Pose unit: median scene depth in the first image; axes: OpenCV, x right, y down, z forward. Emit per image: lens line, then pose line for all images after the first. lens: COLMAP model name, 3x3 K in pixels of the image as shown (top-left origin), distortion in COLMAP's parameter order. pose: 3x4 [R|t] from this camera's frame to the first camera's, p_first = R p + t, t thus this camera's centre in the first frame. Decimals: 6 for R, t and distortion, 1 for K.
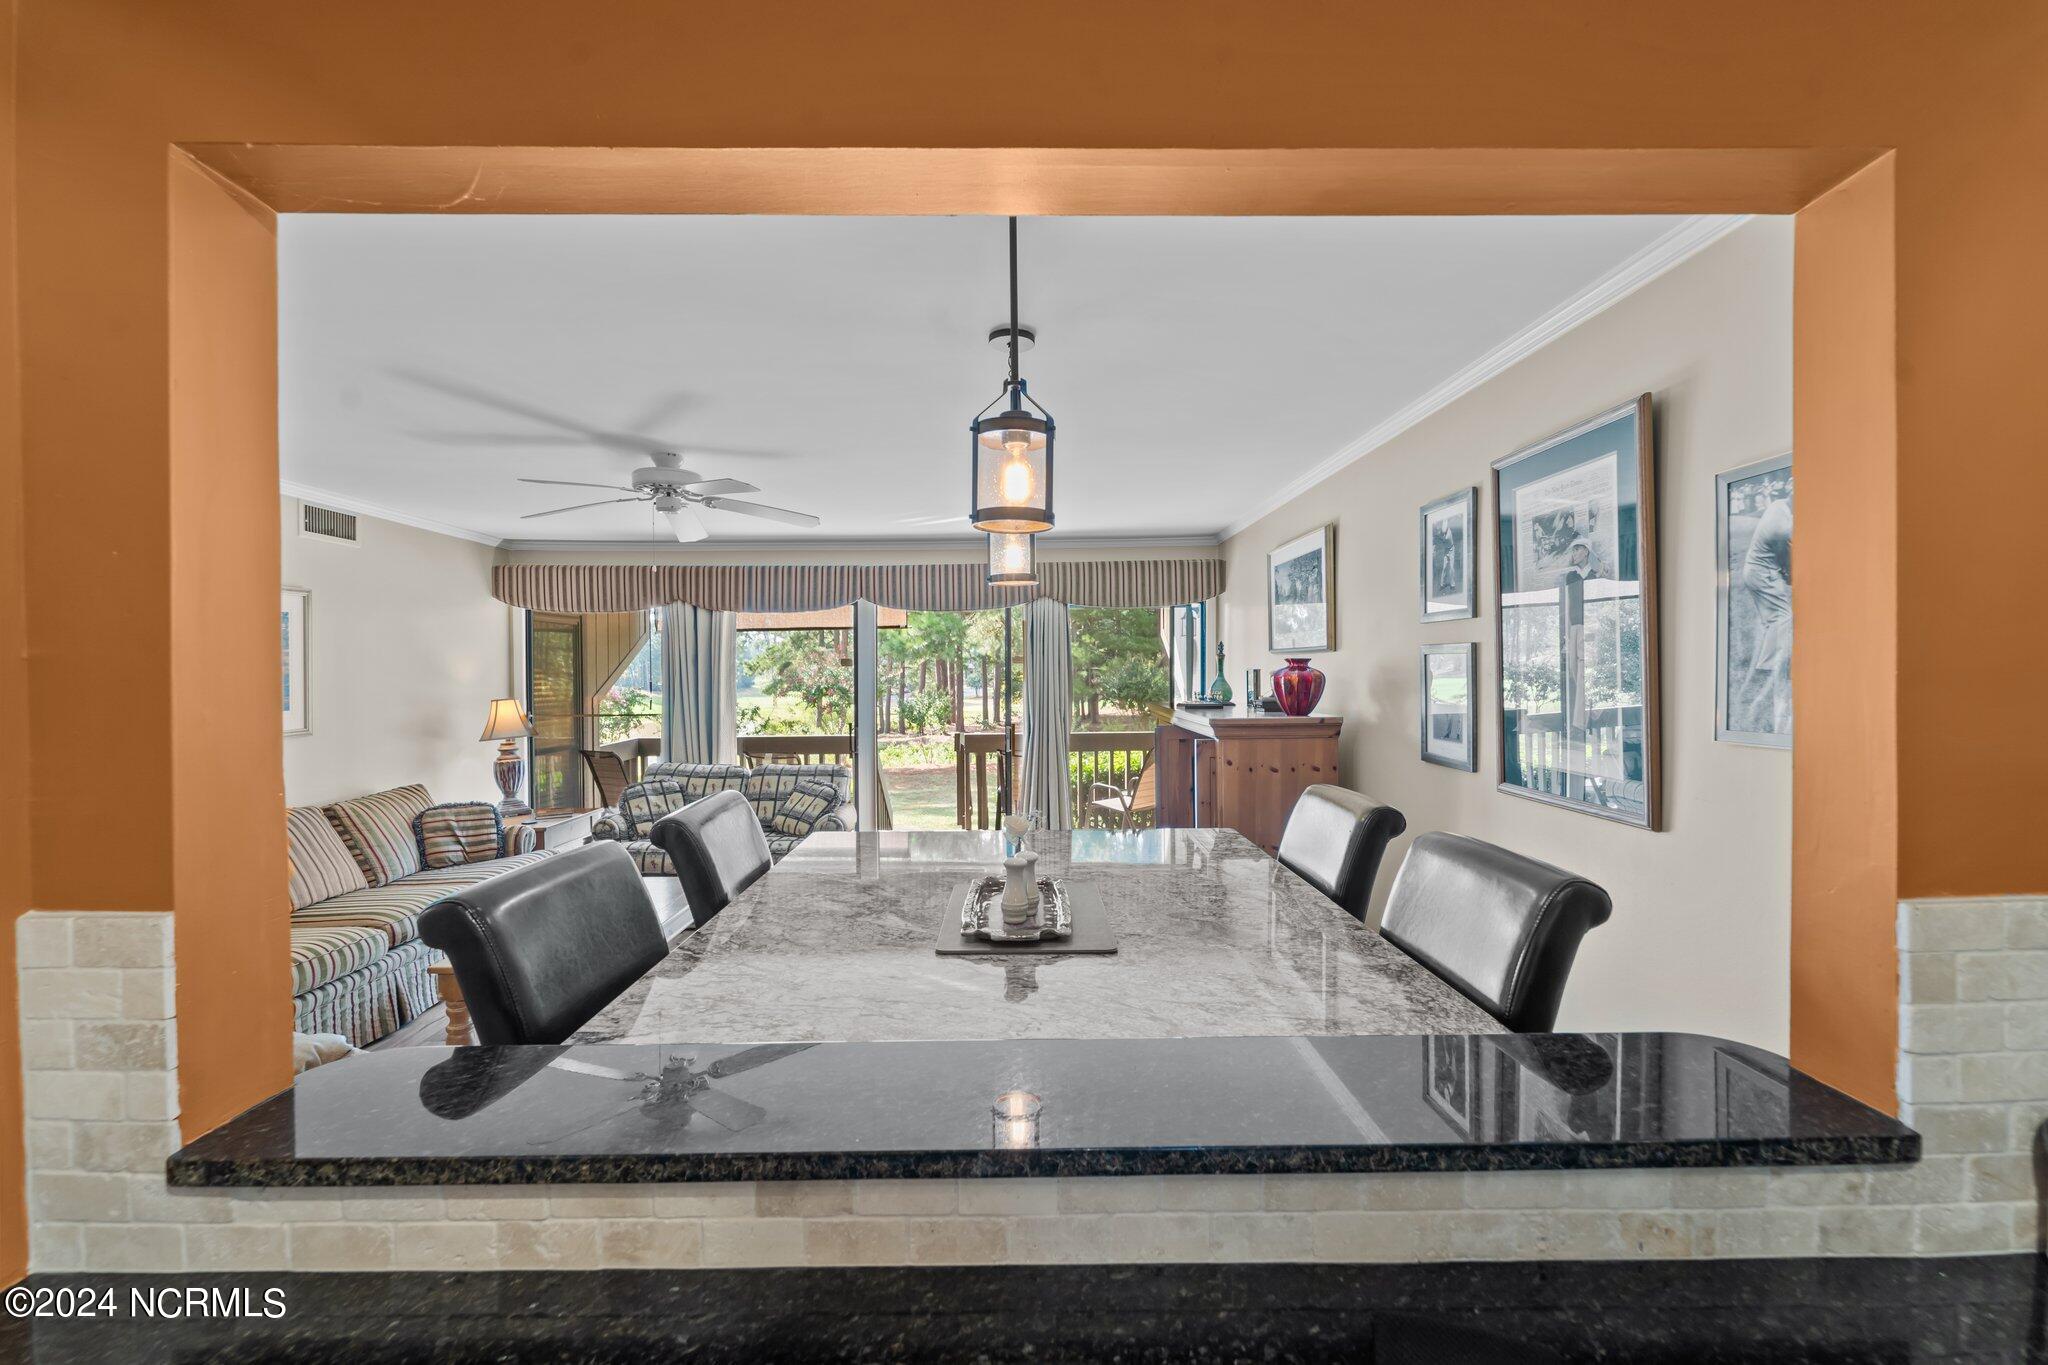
lens RADIAL K [[834.4, 0, 1022.4], [0, 834.4, 680.5], [0, 0, 1]] dist [0.002567, -0.002533]
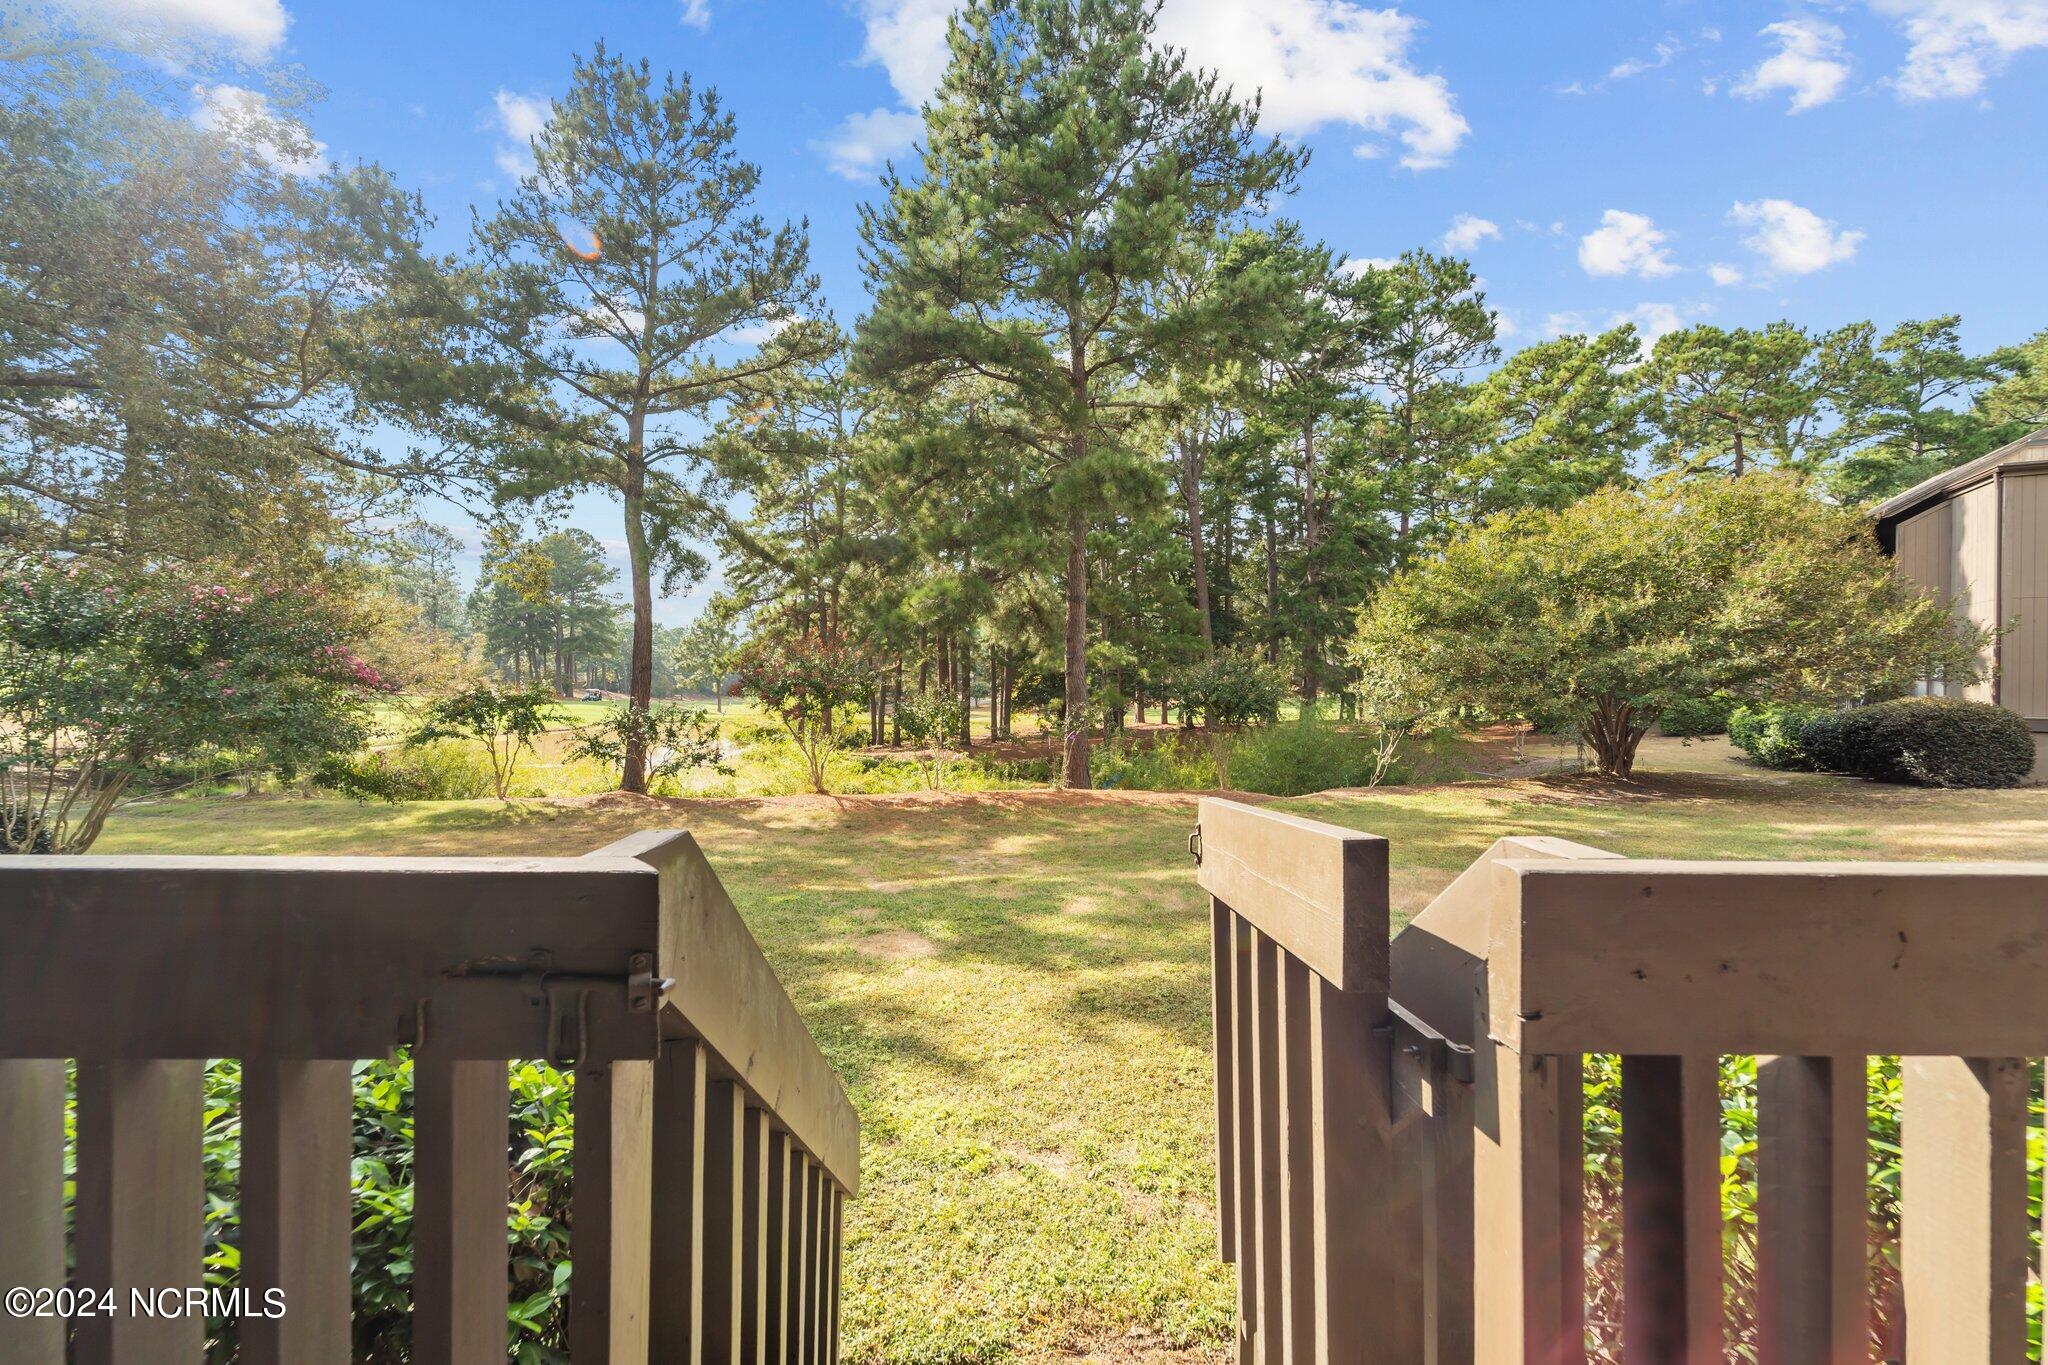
lens RADIAL K [[834.4, 0, 1024.2], [0, 834.4, 680.5], [0, 0, 1]] dist [0.002567, -0.002533]
pose [[0.999806, 0.018608, 0.006462, -0.454288], [-0.018510, 0.999717, -0.014944, 0.147597], [-0.006738, 0.014822, 0.999867, 3.094225]]
